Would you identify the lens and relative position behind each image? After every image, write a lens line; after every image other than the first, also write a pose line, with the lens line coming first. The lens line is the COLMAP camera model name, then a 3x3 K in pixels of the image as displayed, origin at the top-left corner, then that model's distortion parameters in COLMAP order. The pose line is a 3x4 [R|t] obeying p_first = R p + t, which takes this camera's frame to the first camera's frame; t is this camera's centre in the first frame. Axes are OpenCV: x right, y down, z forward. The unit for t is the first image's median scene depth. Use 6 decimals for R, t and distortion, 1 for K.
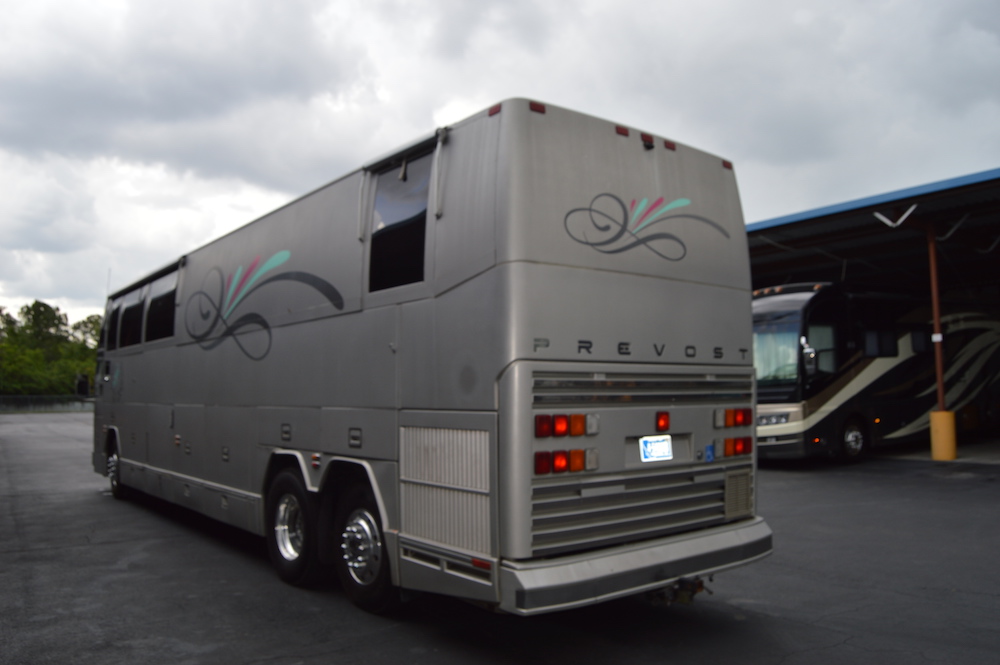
lens RADIAL K [[777.7, 0, 500.0], [0, 777.7, 332.5], [0, 0, 1]] dist [-0.059823, -0.003357]
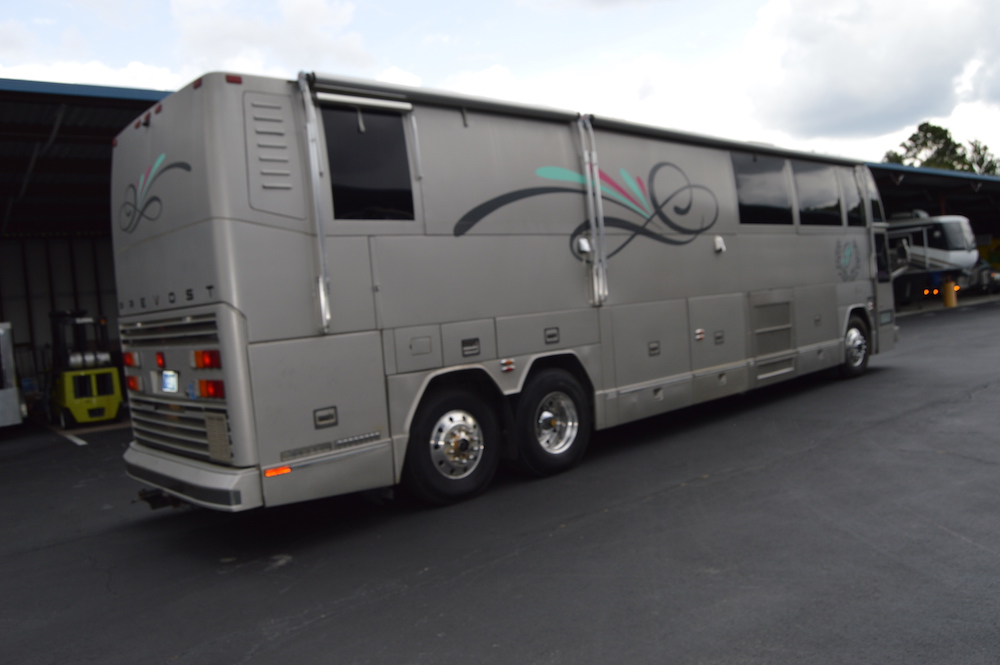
lens RADIAL K [[777.7, 0, 500.0], [0, 777.7, 332.5], [0, 0, 1]] dist [-0.059823, -0.003357]
pose [[0.067312, 0.053479, -0.996298, 1.301670], [0.171107, 0.983150, 0.064334, 0.078844], [0.982950, -0.174804, 0.057027, 1.326032]]
